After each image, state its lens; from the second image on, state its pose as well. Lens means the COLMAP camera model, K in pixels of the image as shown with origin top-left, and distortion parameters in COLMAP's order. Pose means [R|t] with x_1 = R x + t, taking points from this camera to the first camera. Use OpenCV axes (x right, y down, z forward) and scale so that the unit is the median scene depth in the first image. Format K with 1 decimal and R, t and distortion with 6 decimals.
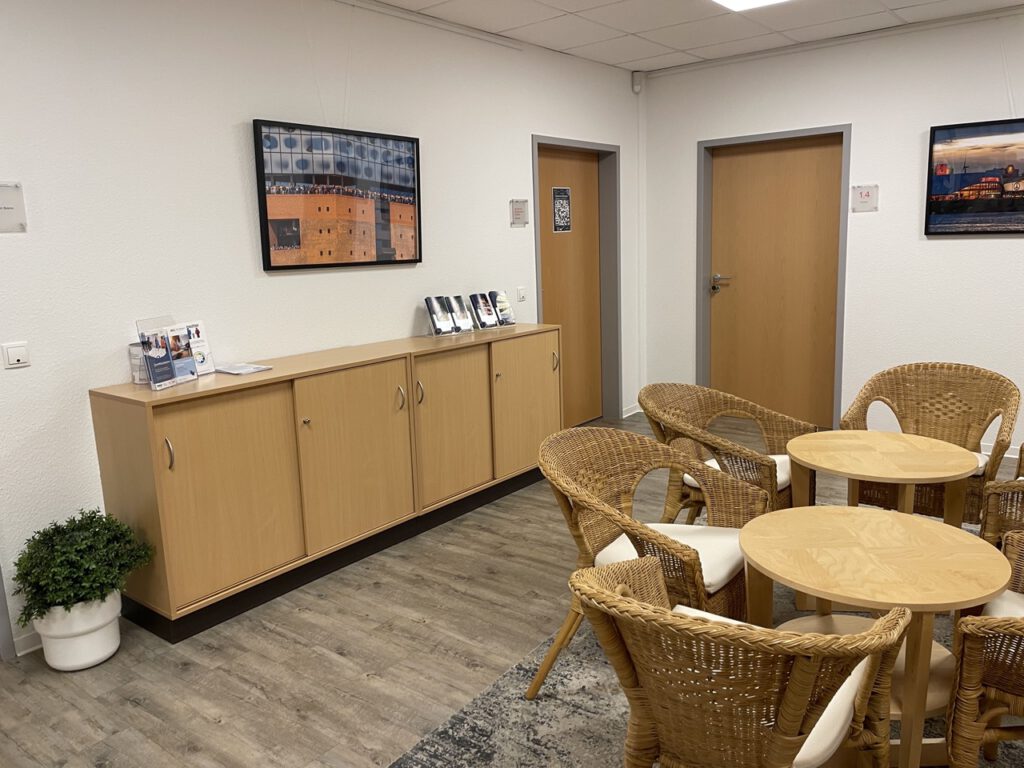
lens RADIAL K [[765.6, 0, 512.0], [0, 765.6, 384.0], [0, 0, 1]] dist [0.092479, -0.114945]
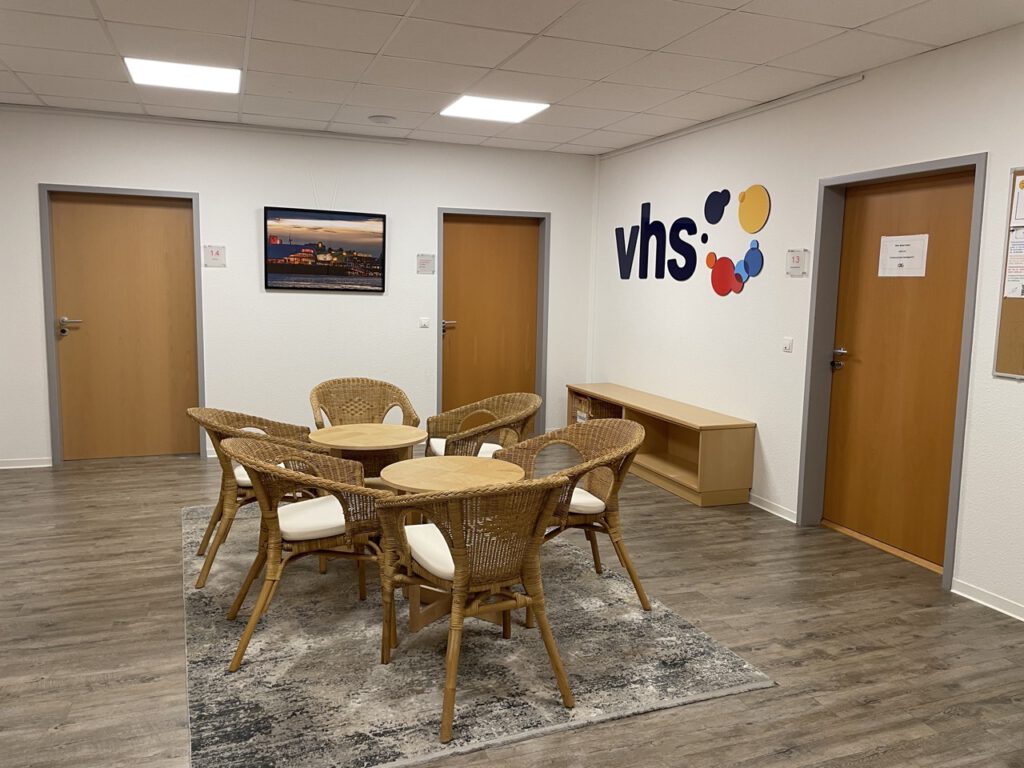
lens RADIAL K [[765.6, 0, 512.0], [0, 765.6, 384.0], [0, 0, 1]] dist [0.092479, -0.114945]
pose [[0.527441, -0.064955, 0.847105, -0.365068], [0.122173, 0.992509, 0.000035, 0.015711], [-0.840761, 0.103475, 0.531426, -0.006005]]
